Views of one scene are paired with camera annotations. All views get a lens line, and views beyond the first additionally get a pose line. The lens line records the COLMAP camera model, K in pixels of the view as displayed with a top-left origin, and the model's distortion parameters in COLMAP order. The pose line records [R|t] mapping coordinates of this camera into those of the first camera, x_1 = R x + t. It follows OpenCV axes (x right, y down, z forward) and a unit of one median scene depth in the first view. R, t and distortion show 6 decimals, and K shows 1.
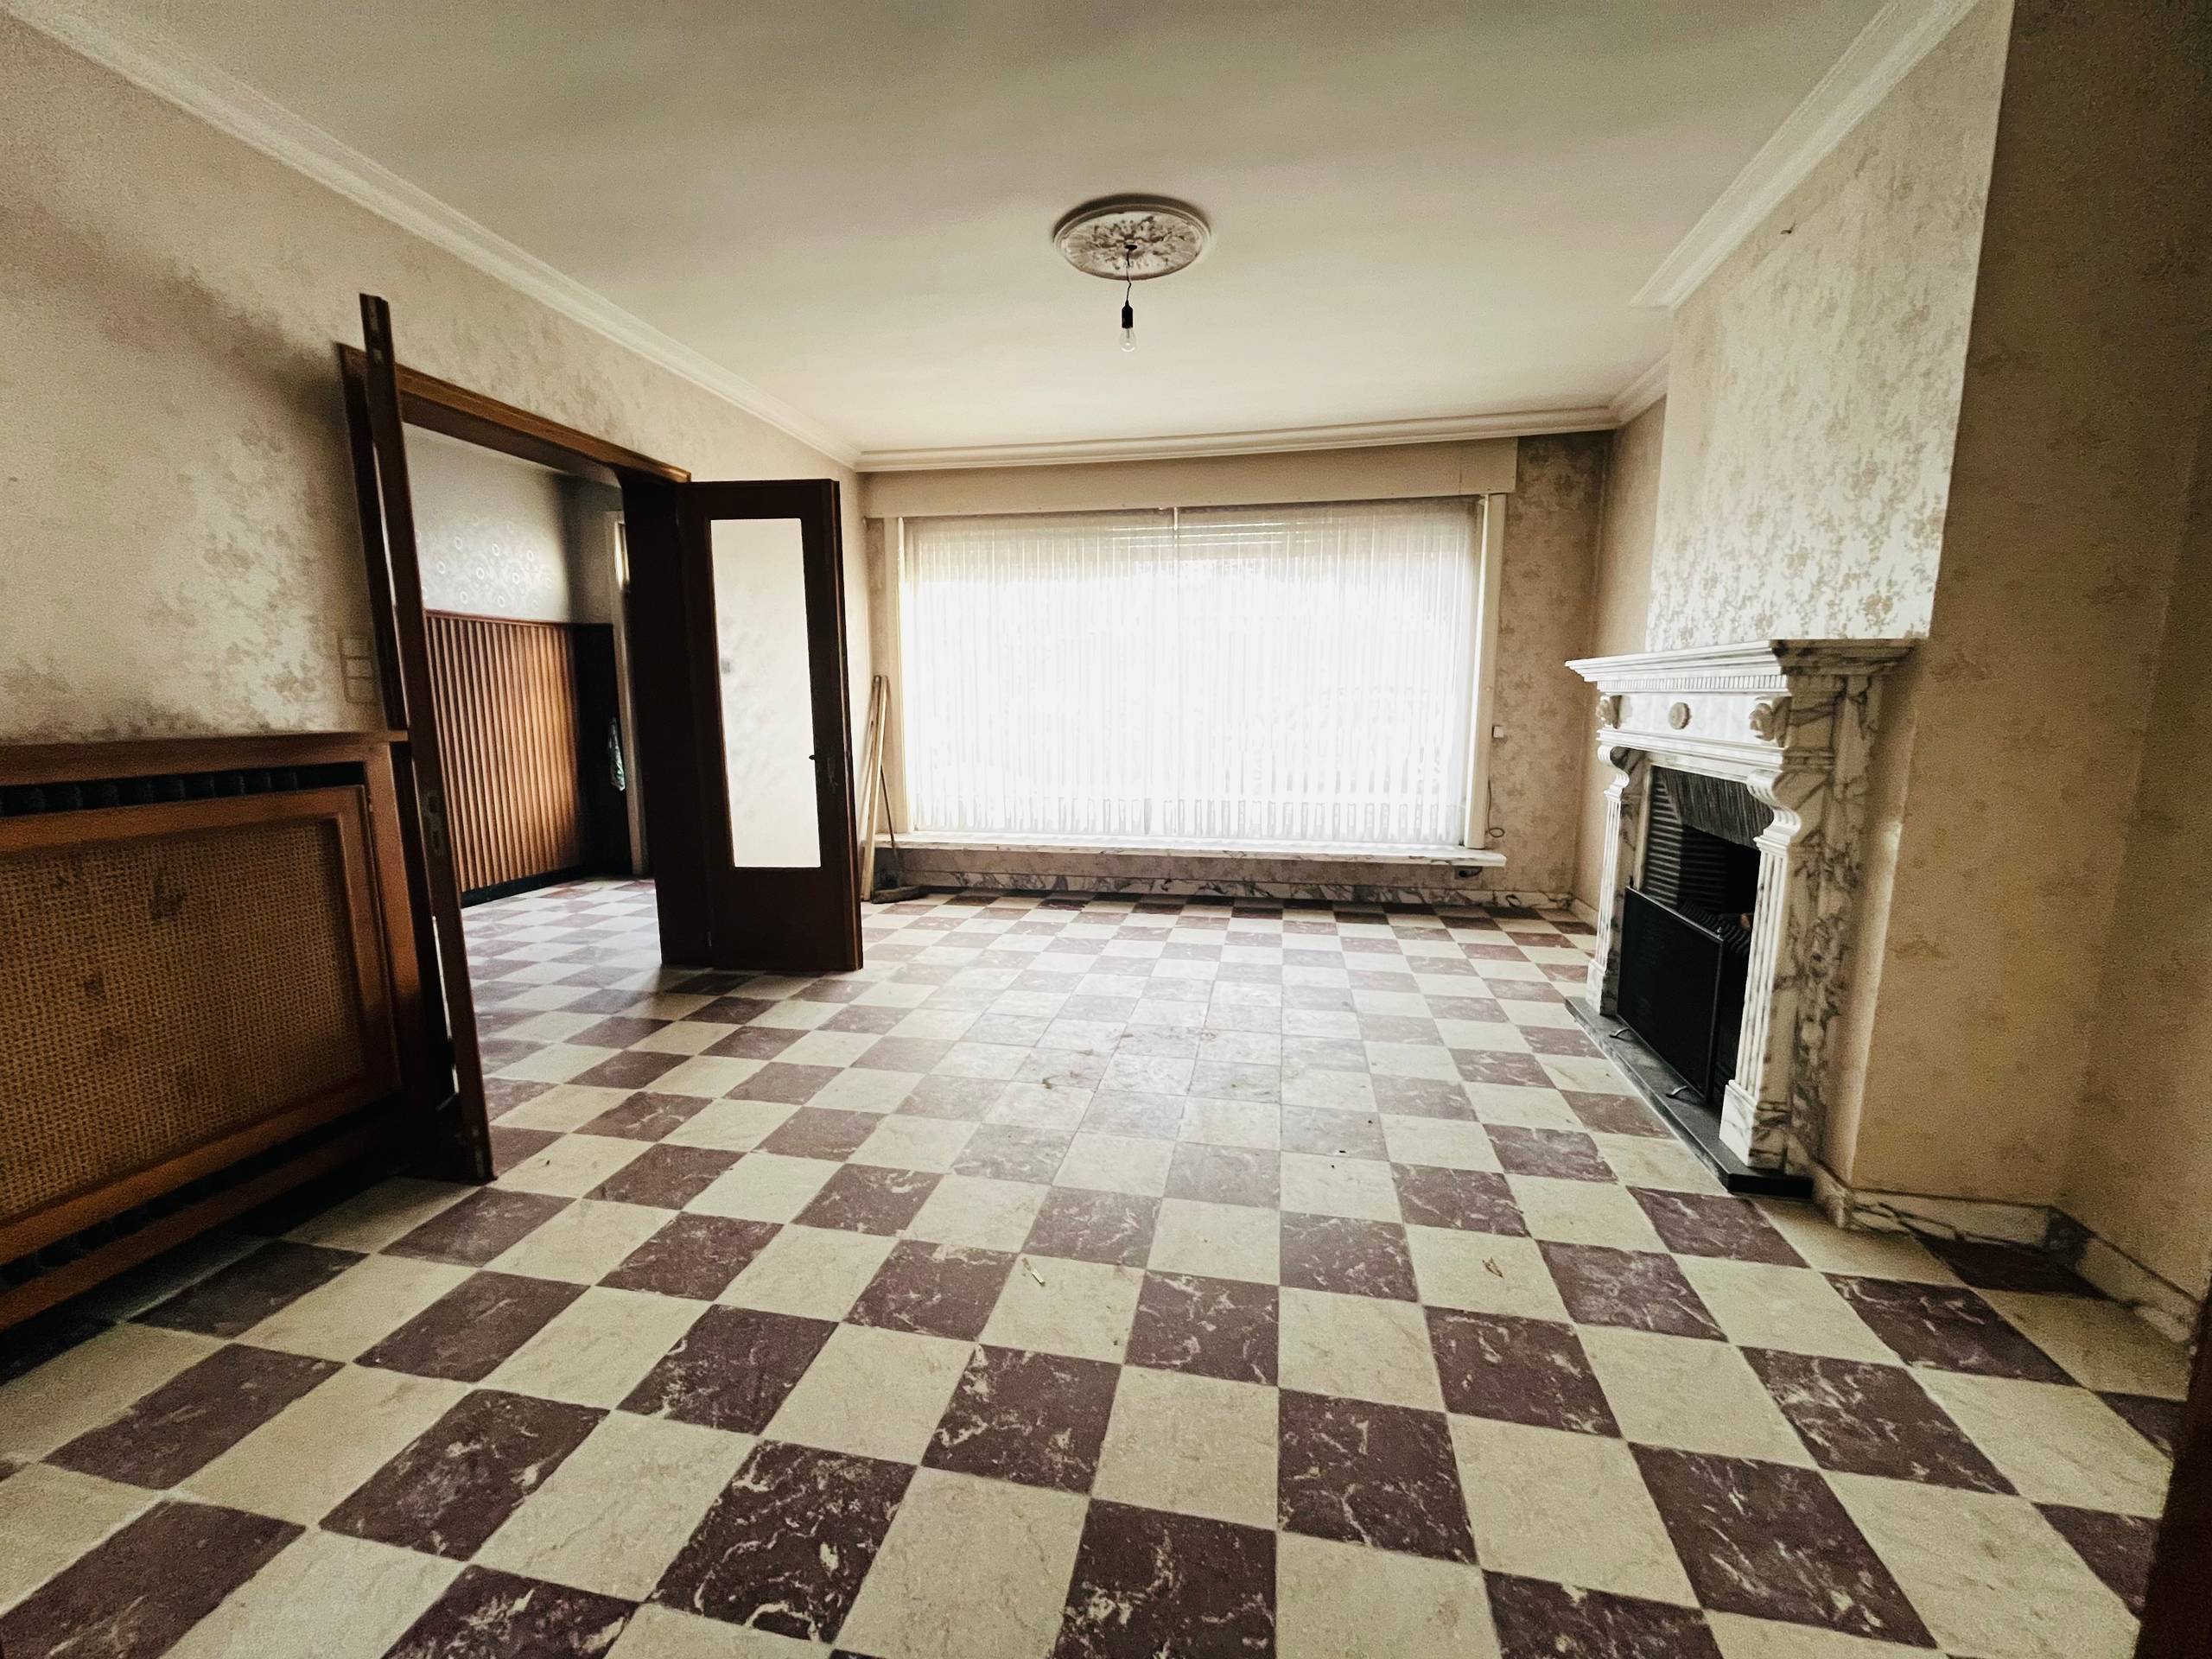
lens RADIAL K [[888.9, 0, 1103.6], [0, 888.9, 830.6], [0, 0, 1]] dist [-0.003852, -0.000194]
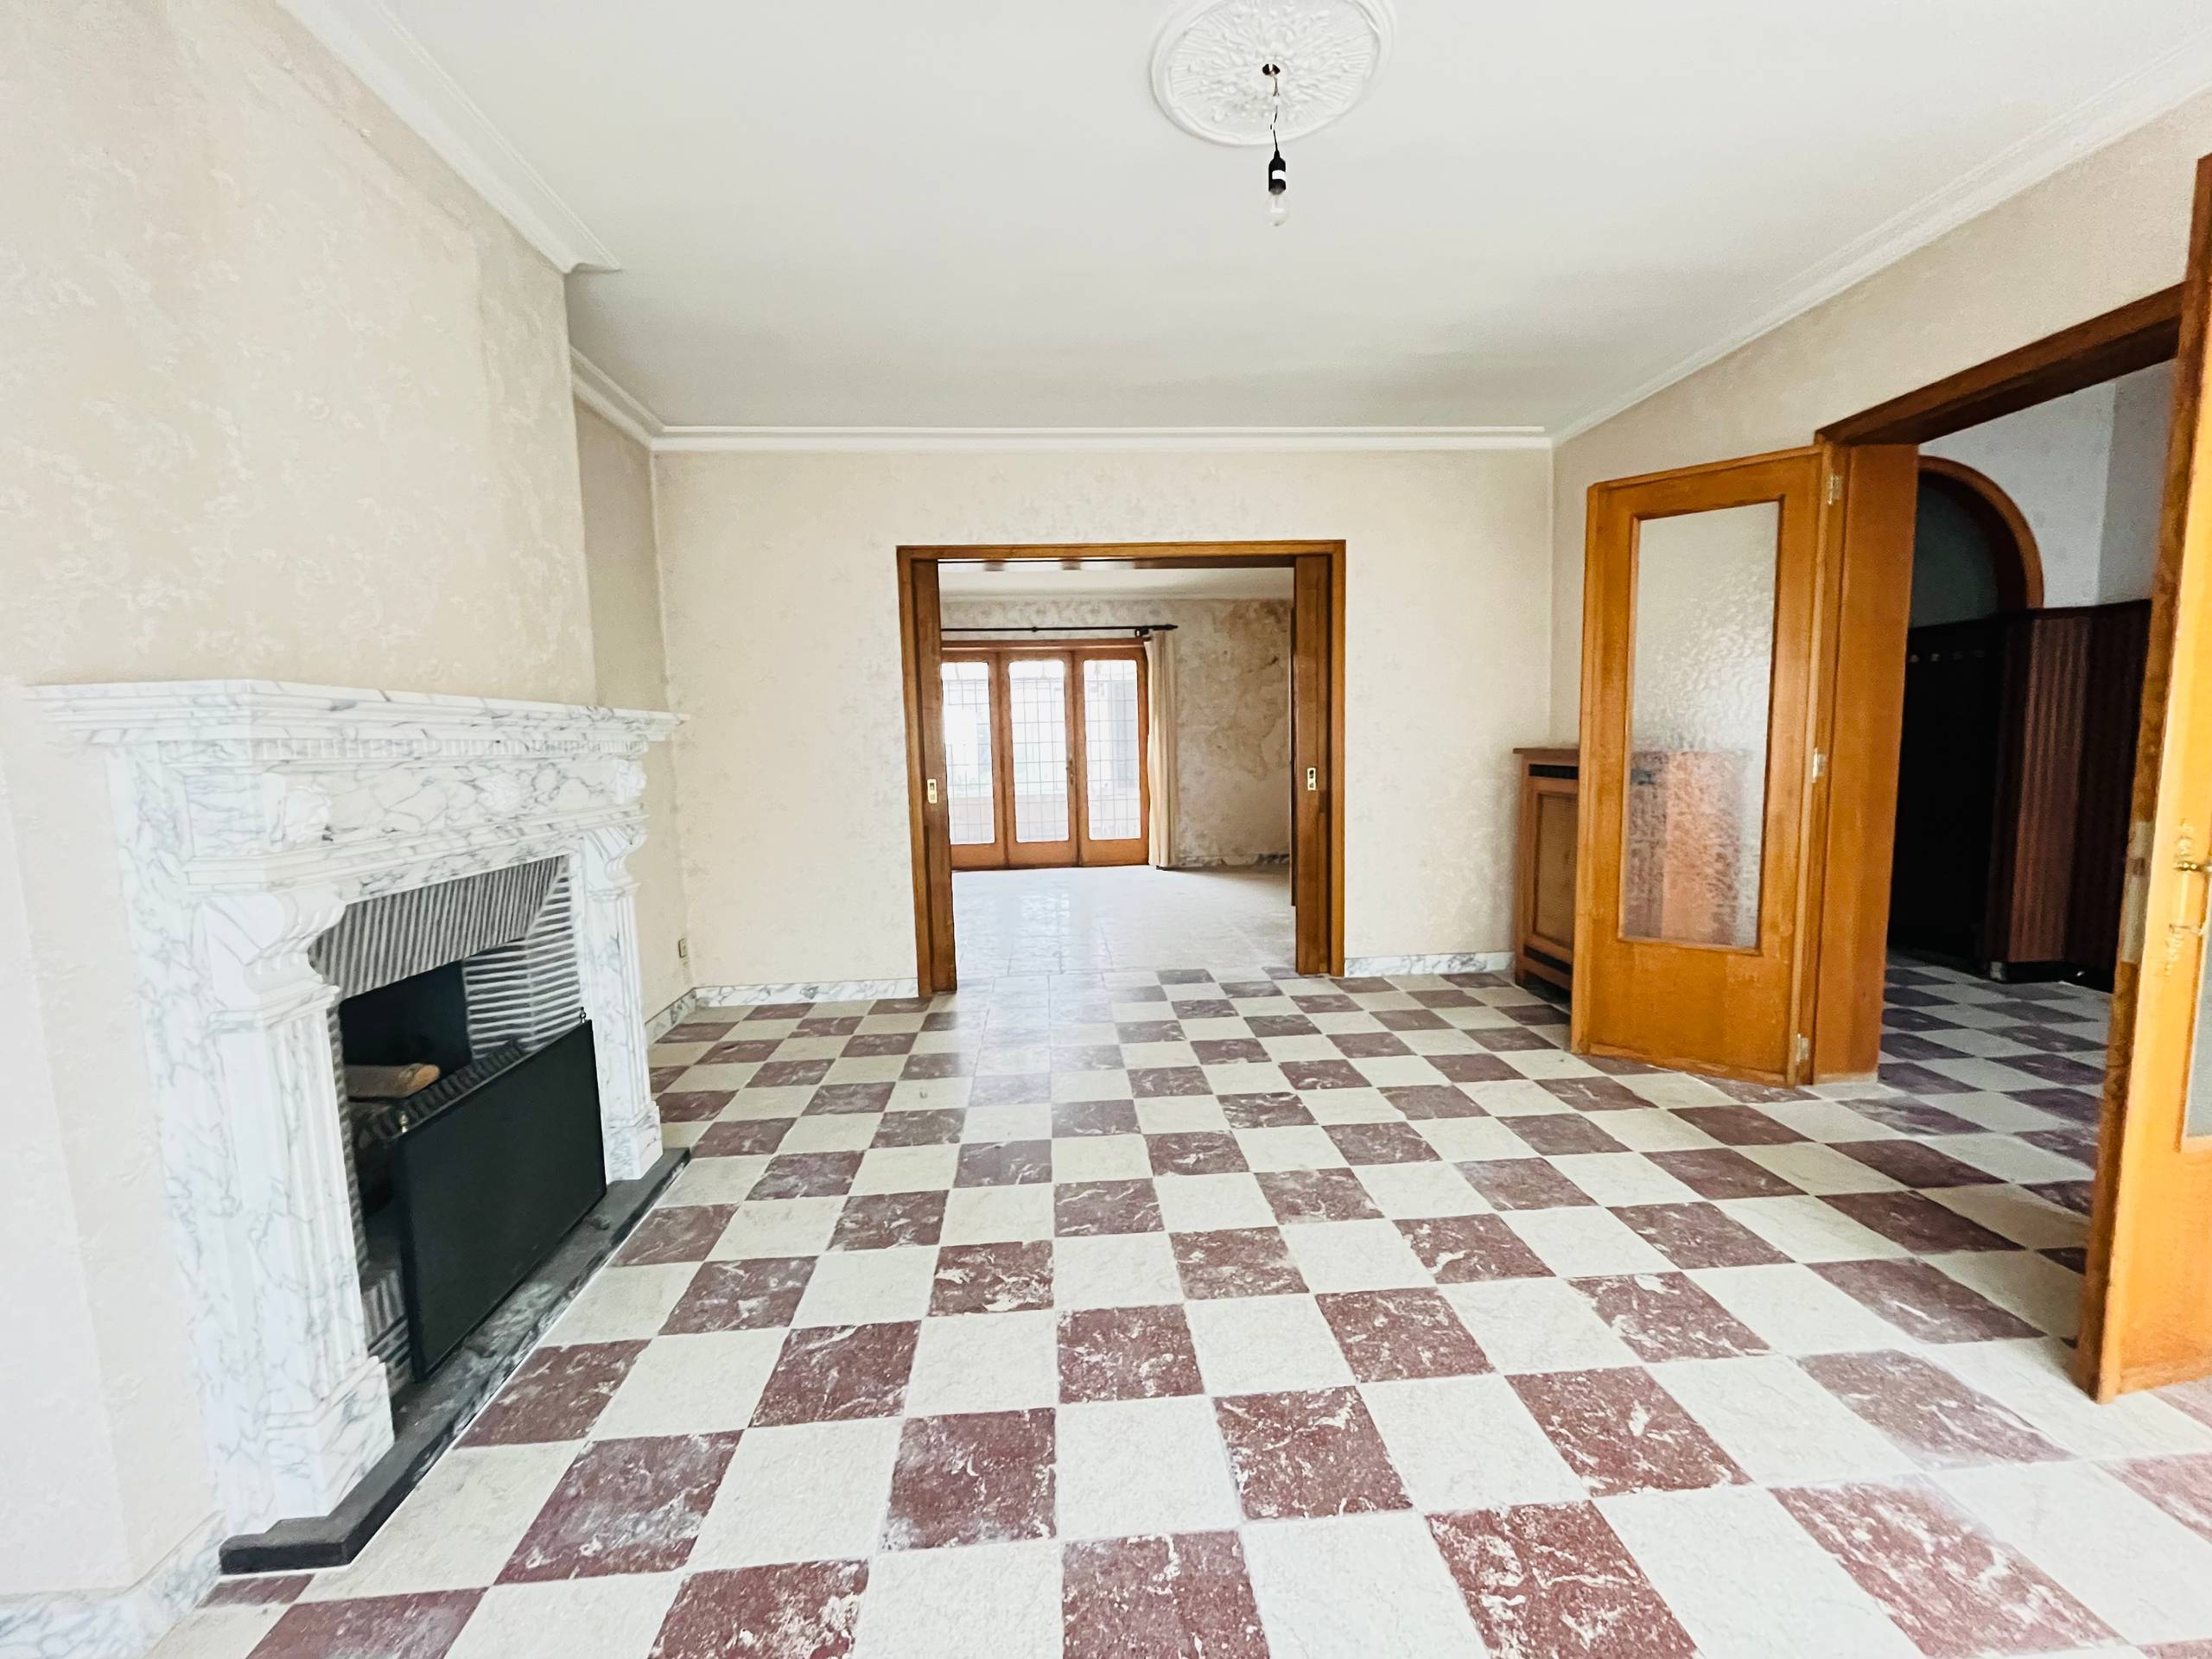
lens RADIAL K [[888.9, 0, 1103.7], [0, 888.9, 833.2], [0, 0, 1]] dist [-0.003852, -0.000194]
pose [[-0.964818, 0.055379, -0.257021, 0.411830], [-0.010394, 0.968767, 0.247753, -0.312093], [0.262714, 0.241708, -0.934108, 2.013841]]
